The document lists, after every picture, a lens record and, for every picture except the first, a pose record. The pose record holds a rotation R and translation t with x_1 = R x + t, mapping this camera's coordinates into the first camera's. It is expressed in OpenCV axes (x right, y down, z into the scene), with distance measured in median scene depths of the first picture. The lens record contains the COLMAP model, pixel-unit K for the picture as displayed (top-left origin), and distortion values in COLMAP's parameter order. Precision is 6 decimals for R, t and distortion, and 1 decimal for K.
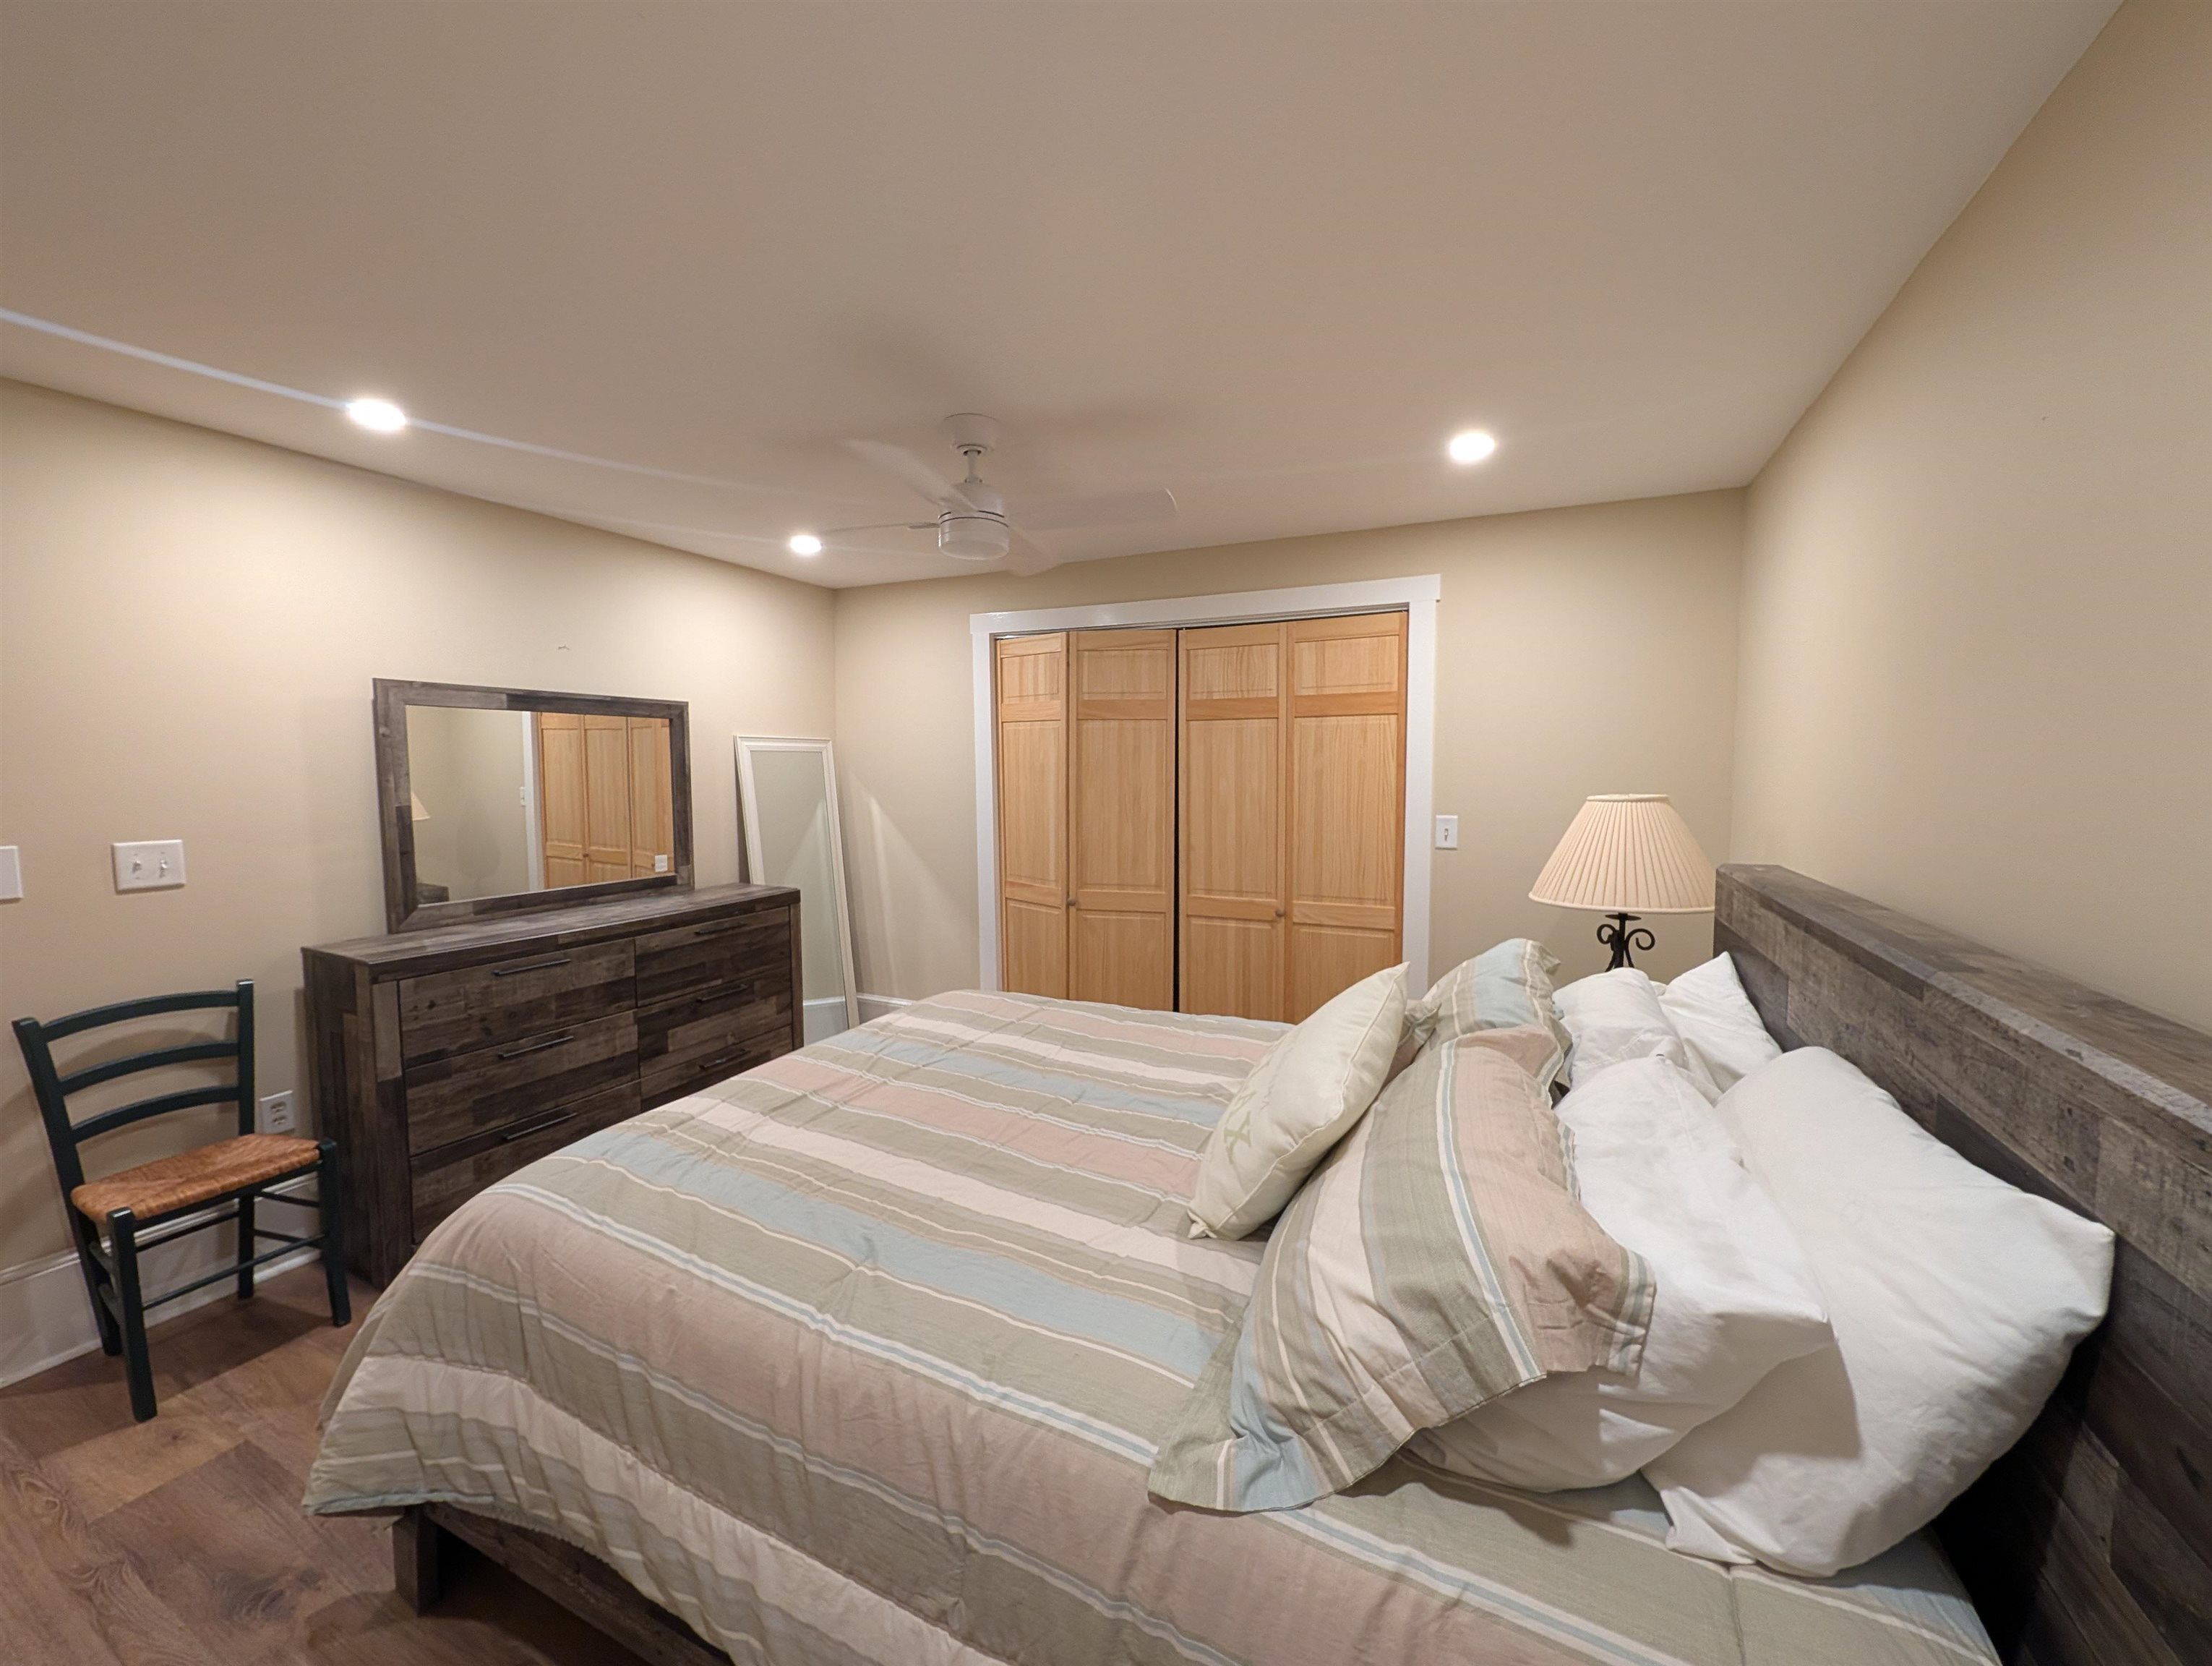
lens RADIAL K [[852.7, 0, 1105.3], [0, 852.7, 829.3], [0, 0, 1]] dist [0.000890, 0.000221]
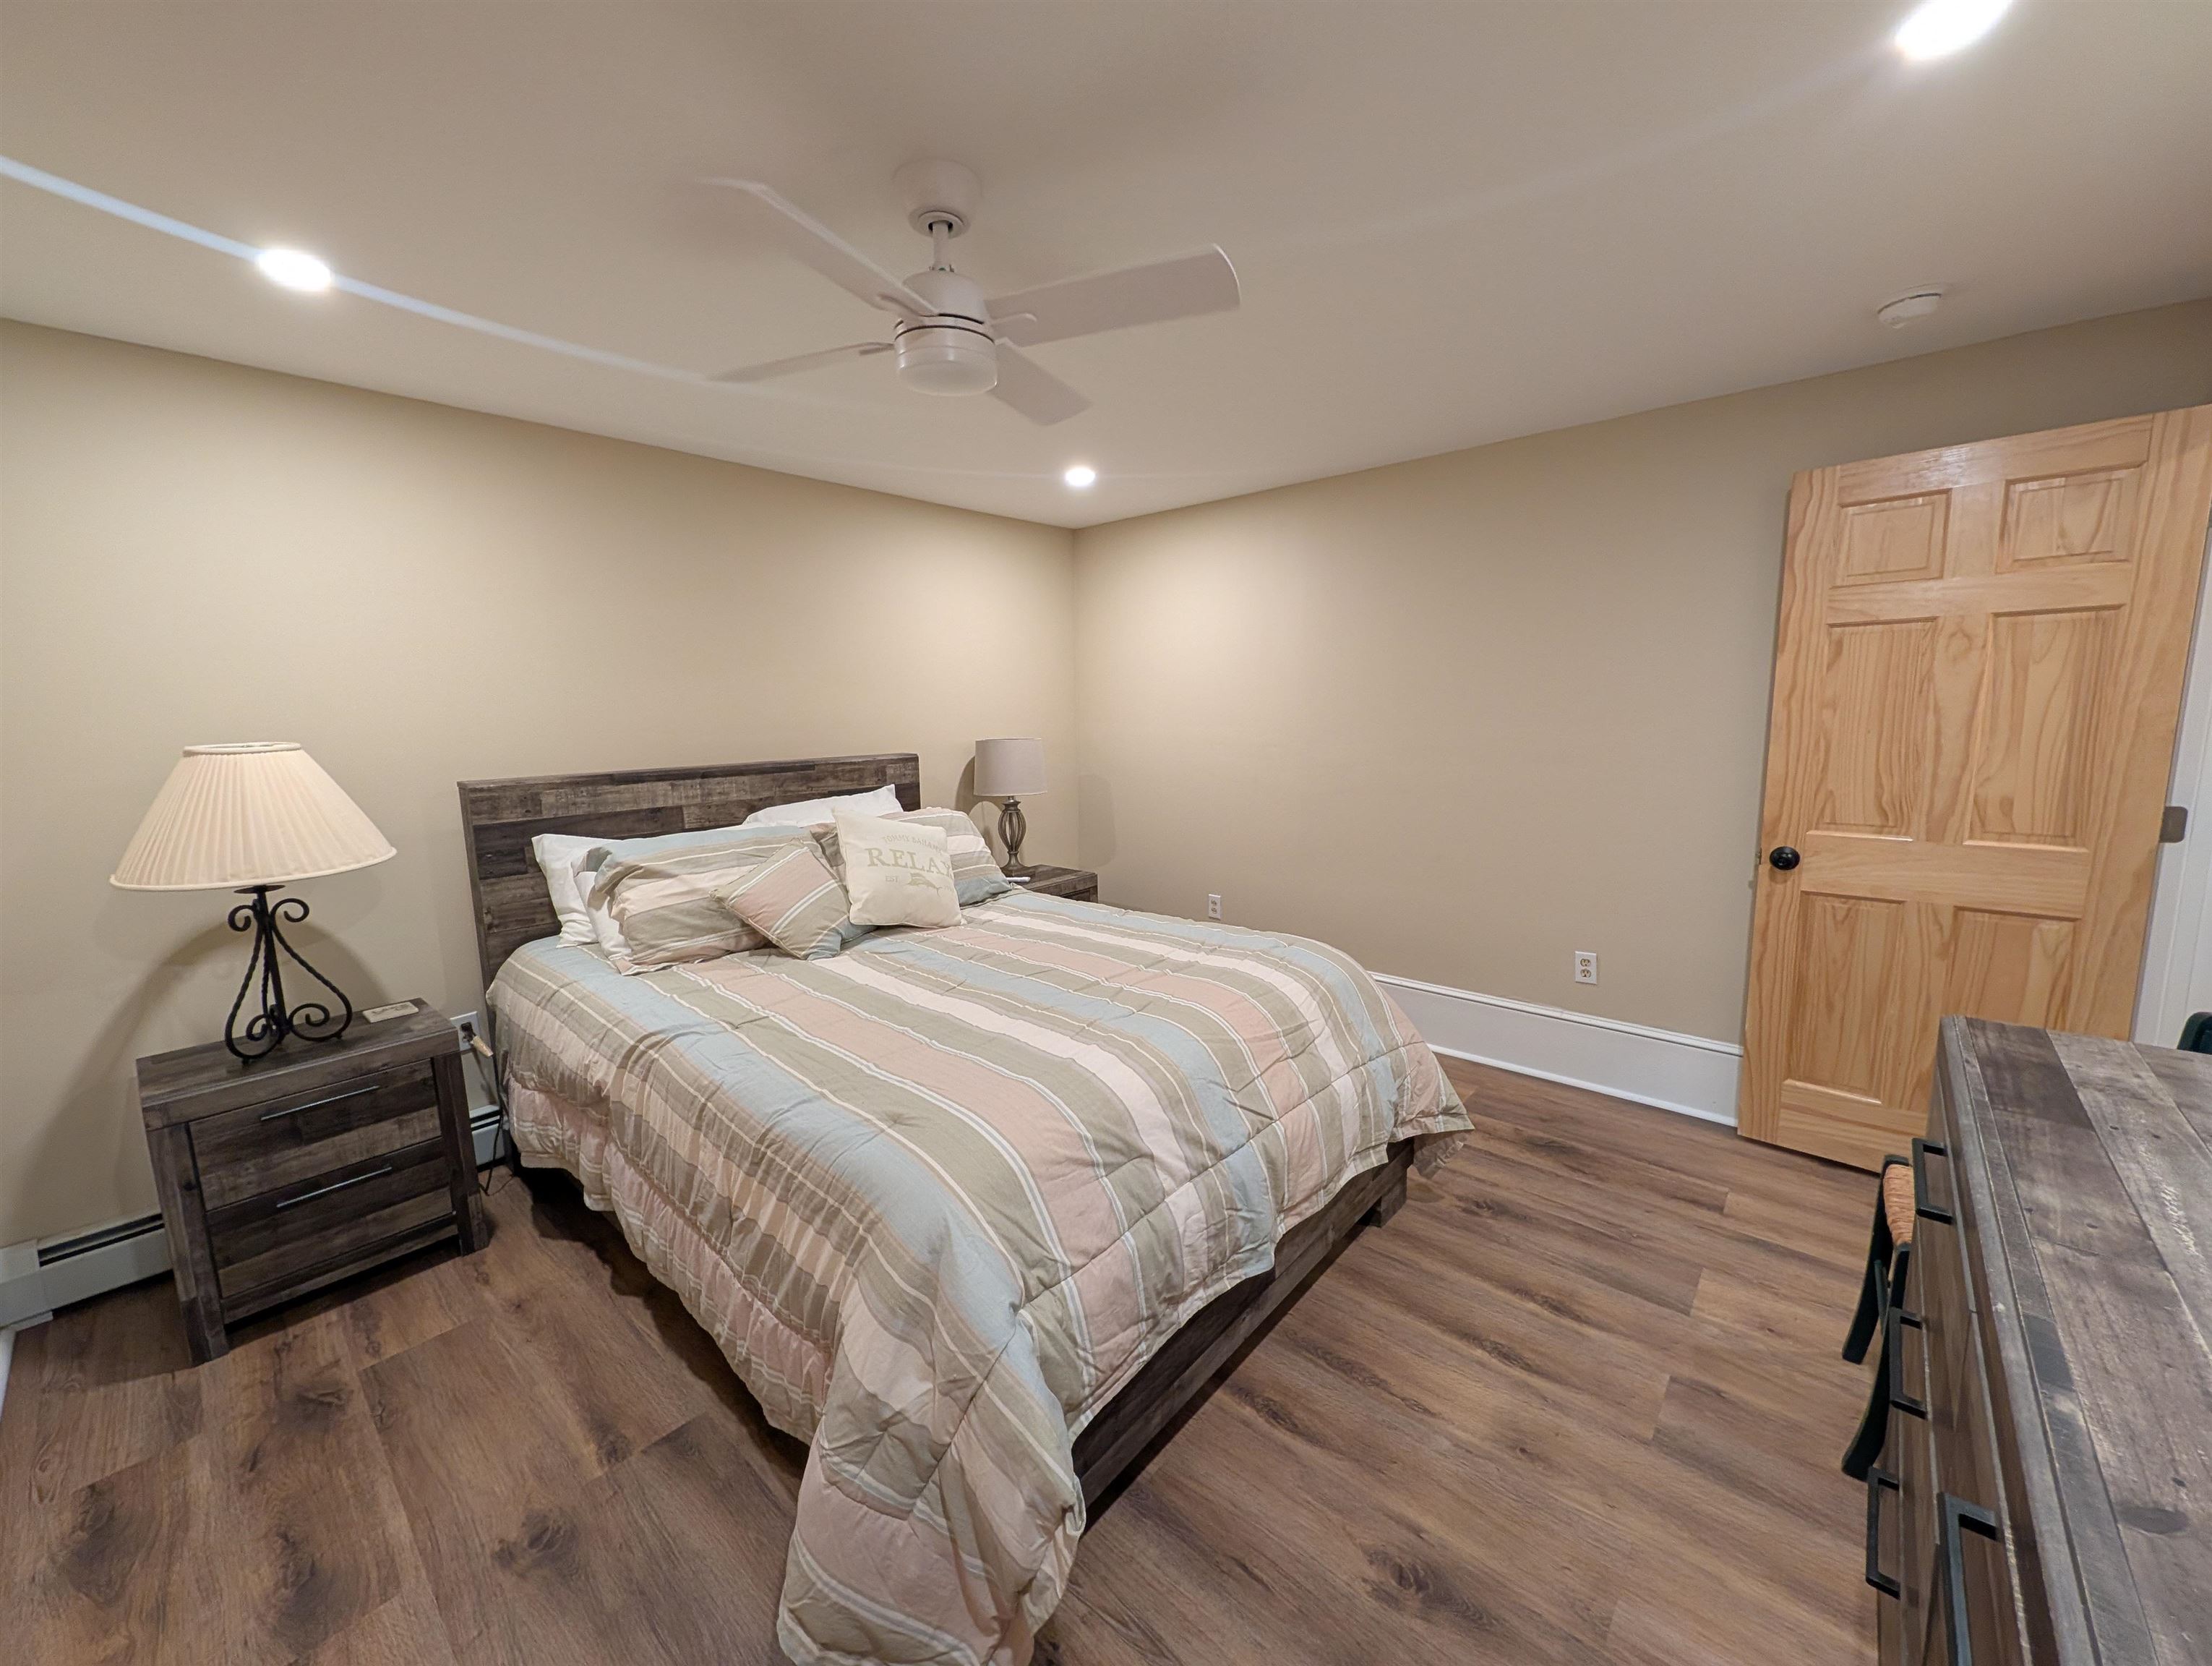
lens RADIAL K [[852.7, 0, 1105.3], [0, 852.7, 829.3], [0, 0, 1]] dist [0.000890, 0.000221]
pose [[-0.966479, -0.018935, 0.256047, -0.303955], [0.038527, 0.975289, 0.217549, -0.077539], [-0.253839, 0.220121, -0.941866, 1.117904]]
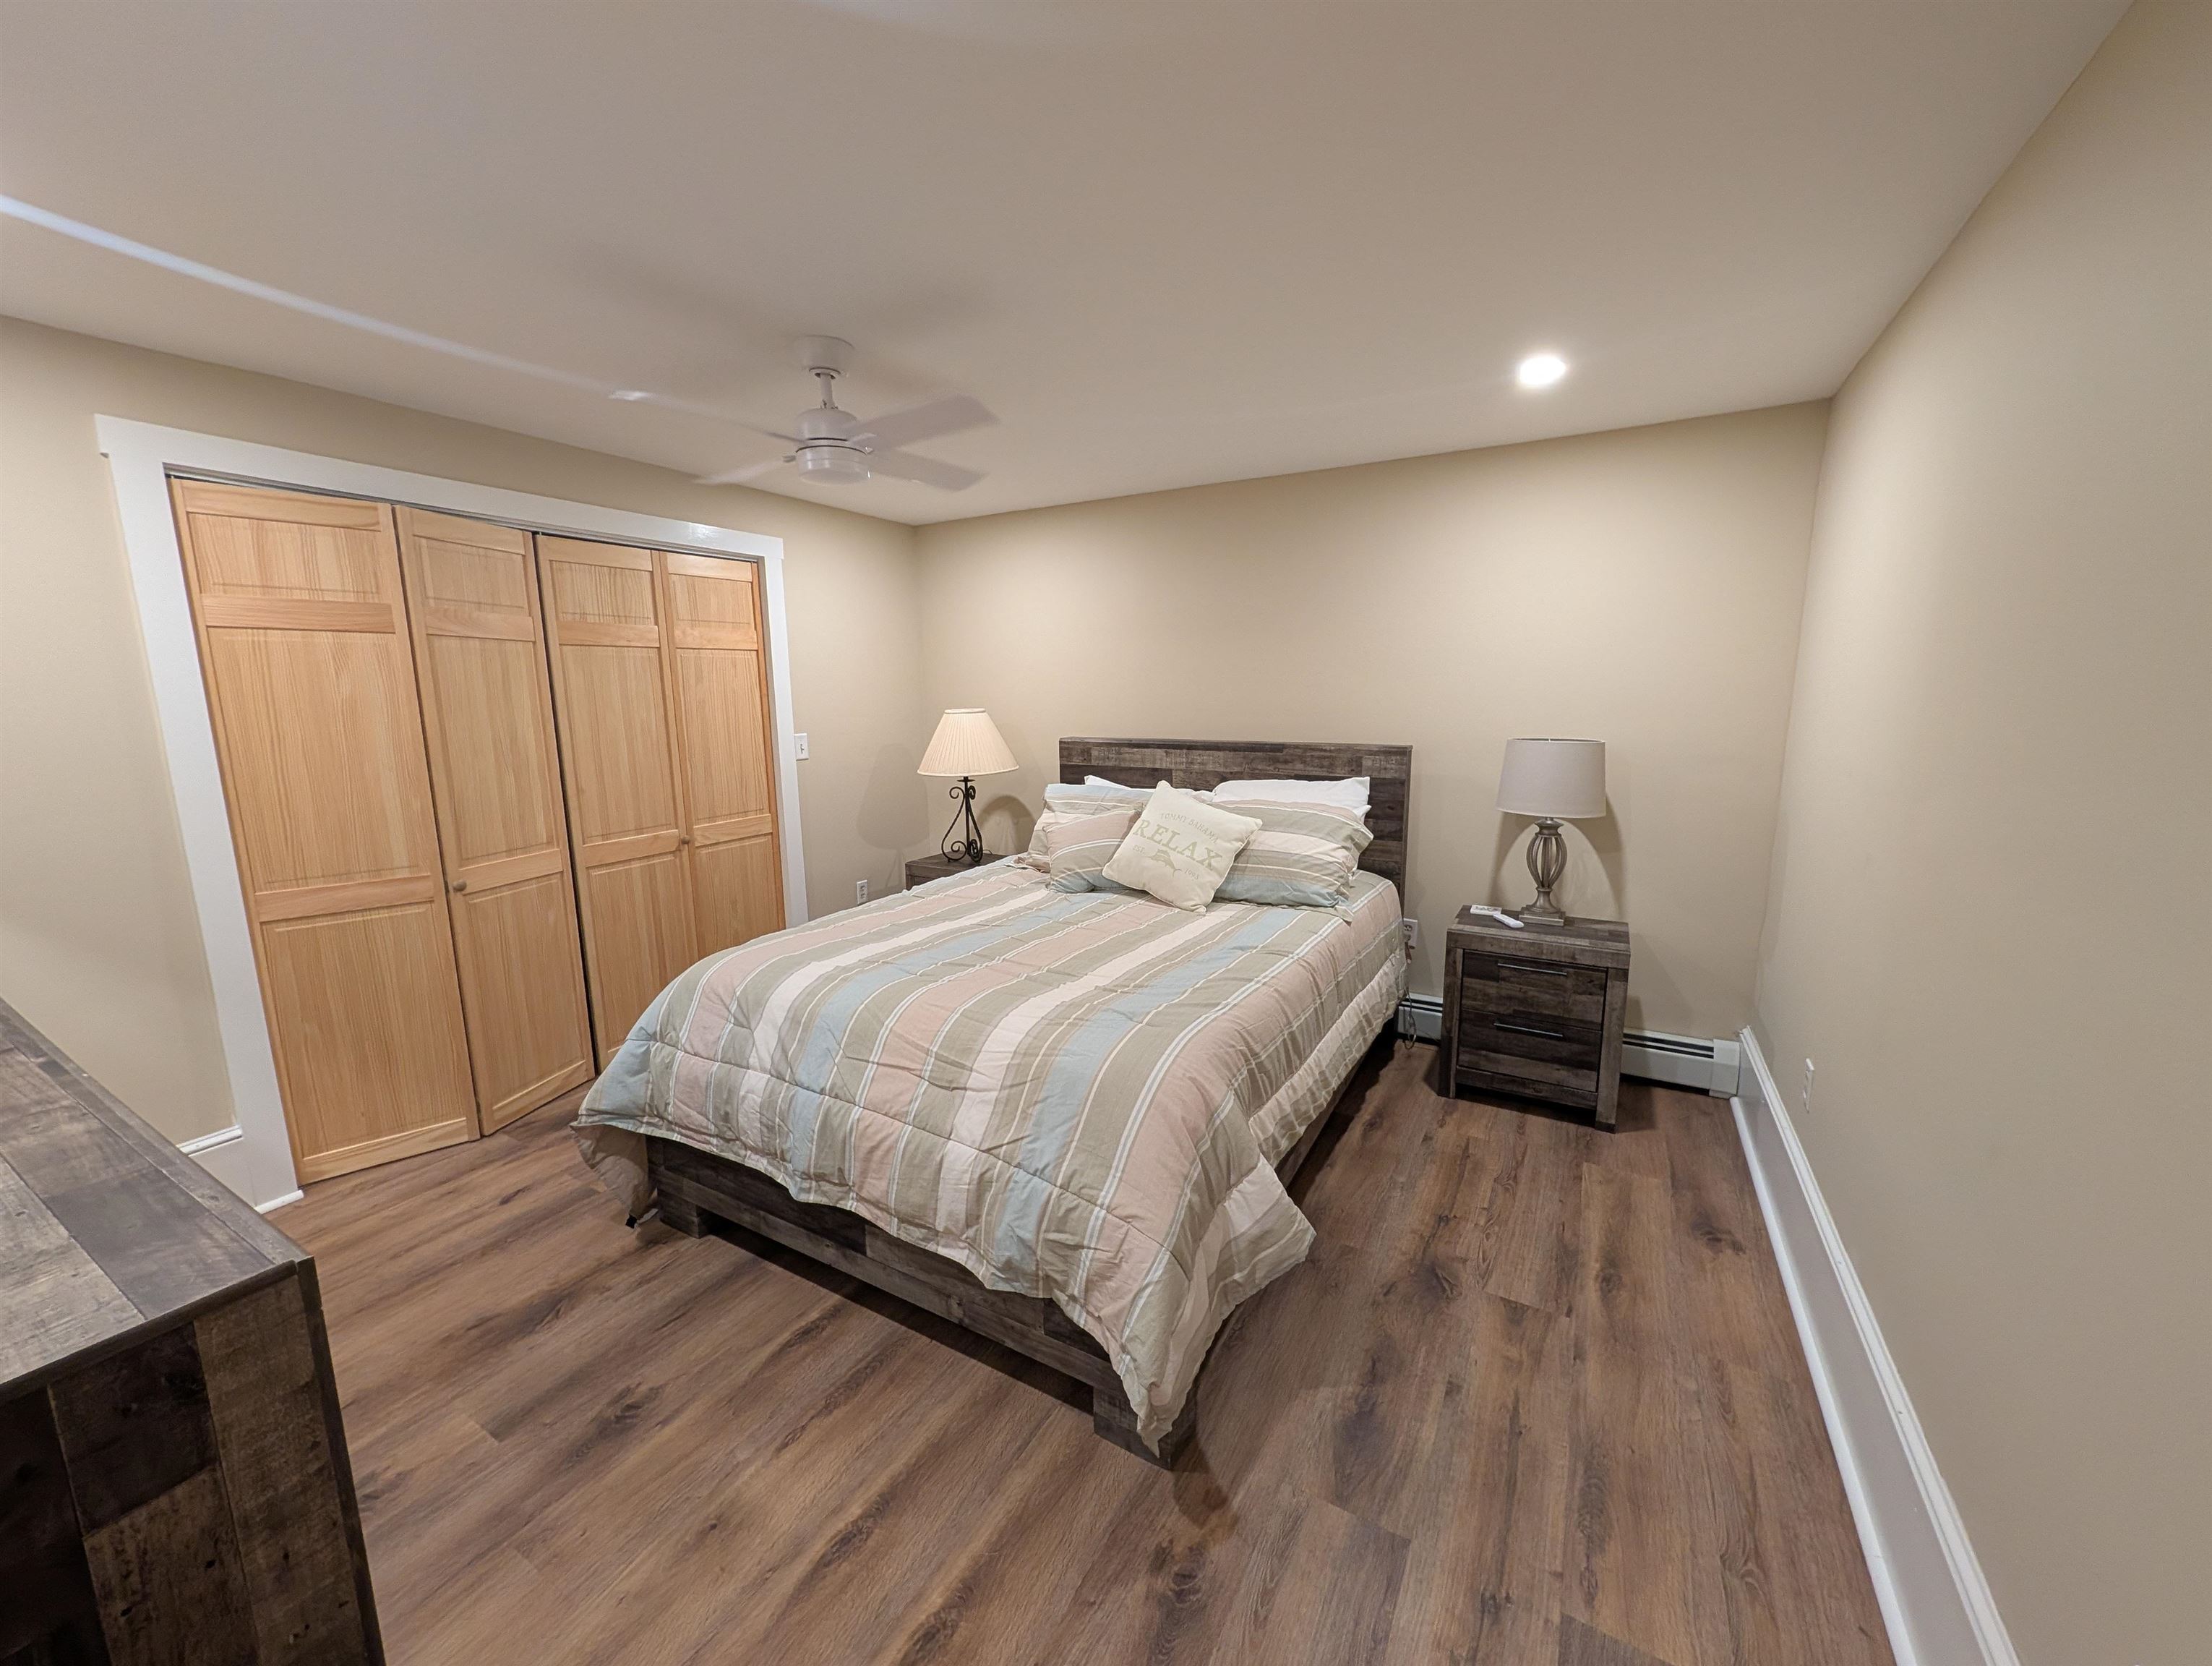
lens RADIAL K [[852.7, 0, 1105.3], [0, 852.7, 829.3], [0, 0, 1]] dist [0.000890, 0.000221]
pose [[0.063176, -0.160727, 0.984975, -0.781891], [0.084633, 0.984254, 0.155181, -0.032429], [-0.994407, 0.073557, 0.075784, 0.418769]]
